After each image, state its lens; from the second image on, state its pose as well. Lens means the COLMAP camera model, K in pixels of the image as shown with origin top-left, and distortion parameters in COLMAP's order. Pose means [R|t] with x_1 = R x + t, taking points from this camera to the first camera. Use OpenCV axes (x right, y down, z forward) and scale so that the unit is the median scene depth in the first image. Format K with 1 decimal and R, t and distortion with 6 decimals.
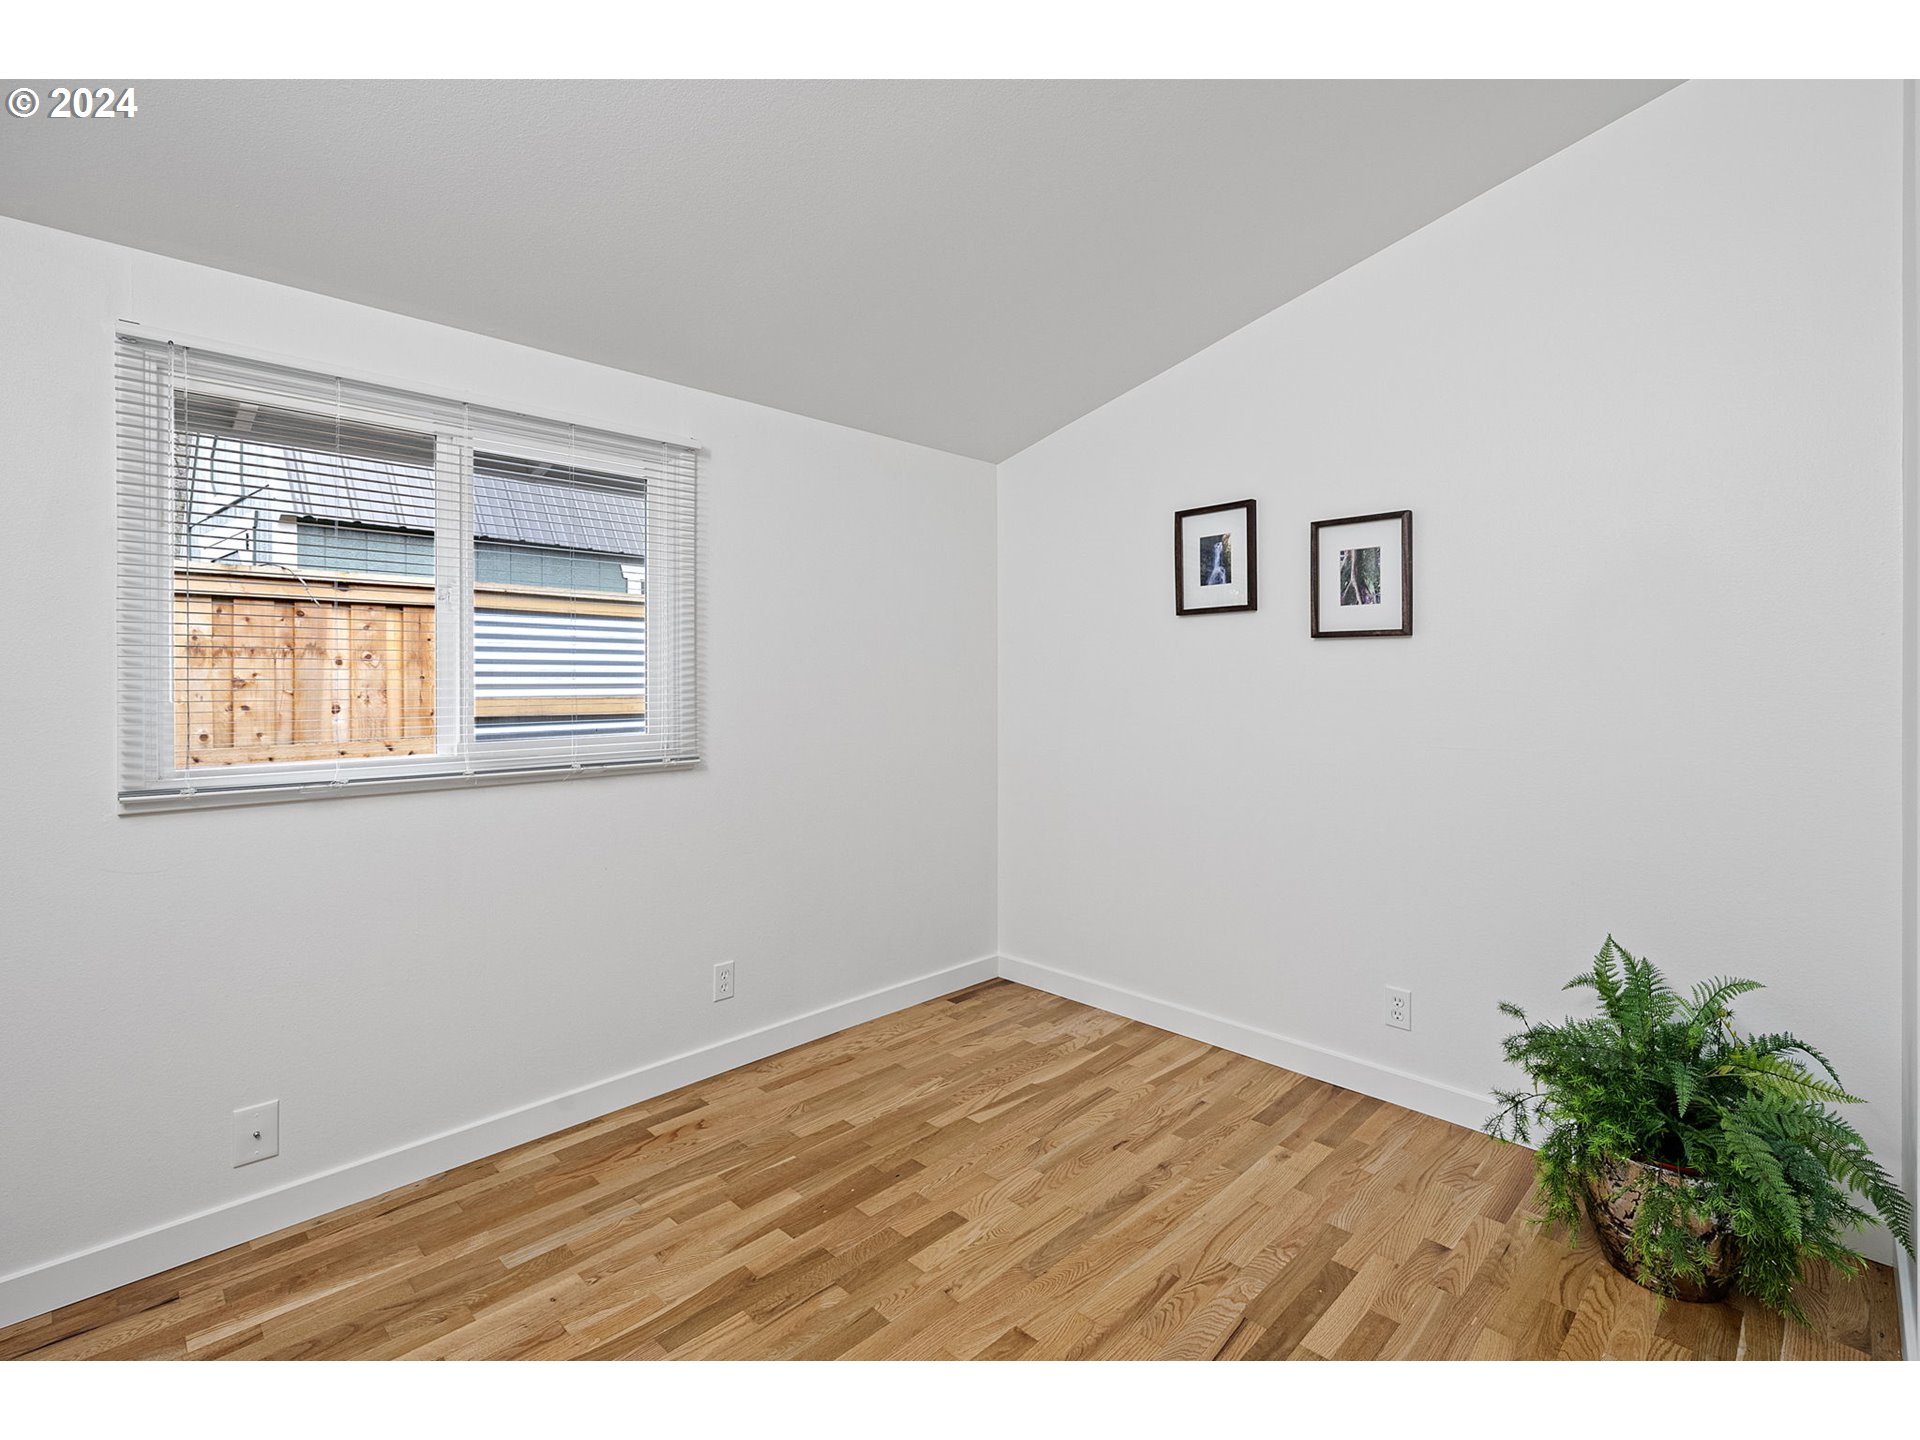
lens RADIAL K [[895.4, 0, 999.3], [0, 895.4, 683.2], [0, 0, 1]] dist [0.014635, -0.006441]
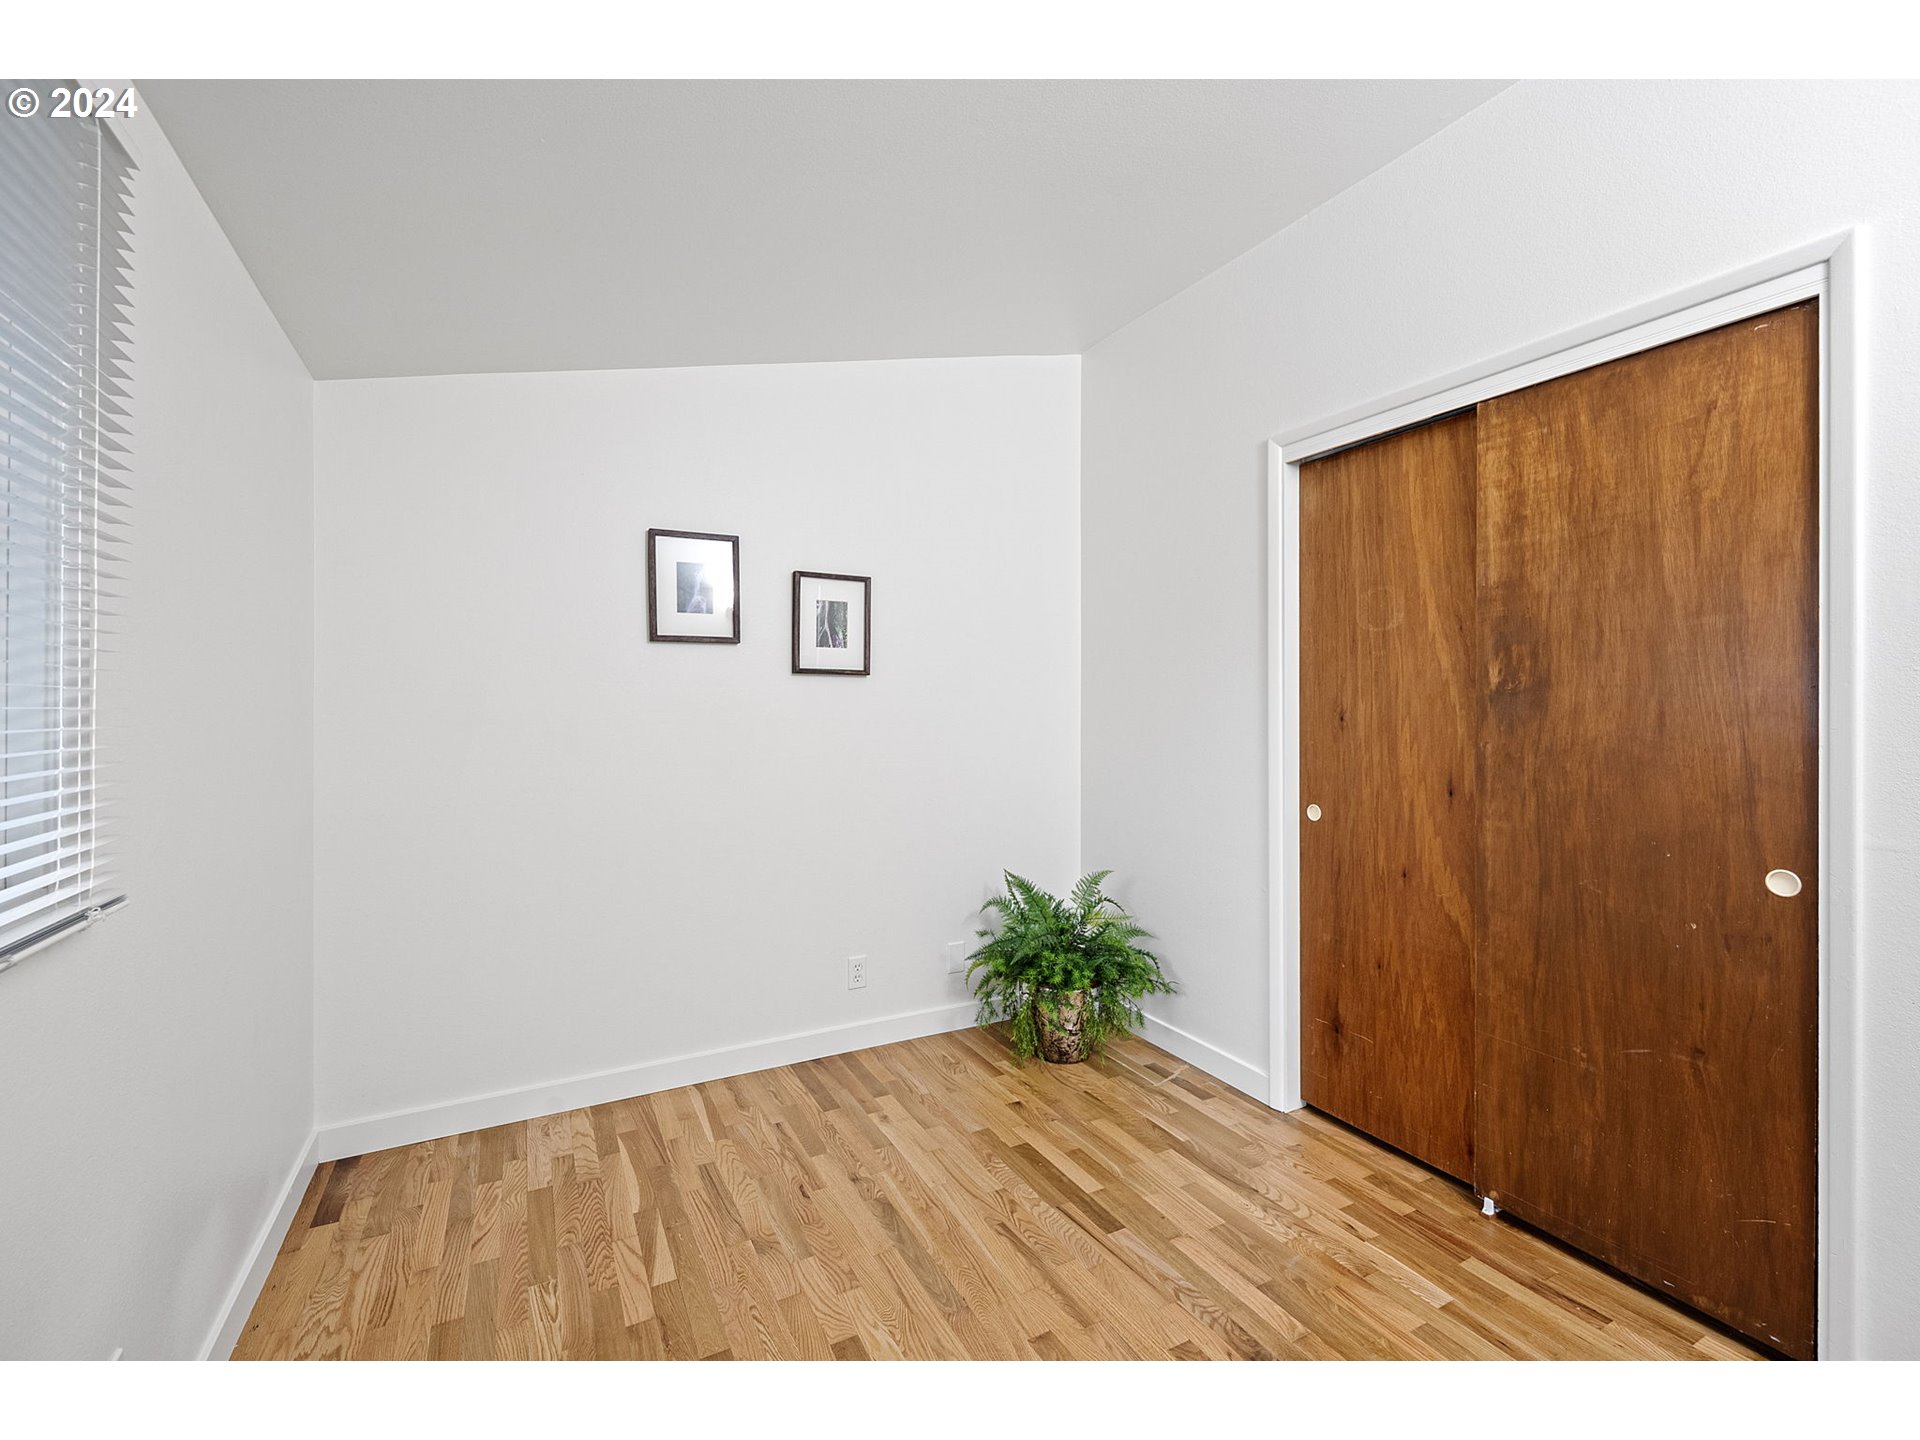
lens RADIAL K [[801.8, 0, 961.9], [0, 801.8, 711.8], [0, 0, 1]] dist [0.010785, -0.005334]
pose [[0.314323, -0.002049, 0.949314, -0.563327], [0.004424, 0.999990, 0.000694, -0.001862], [-0.949306, 0.003982, 0.314329, 0.502701]]
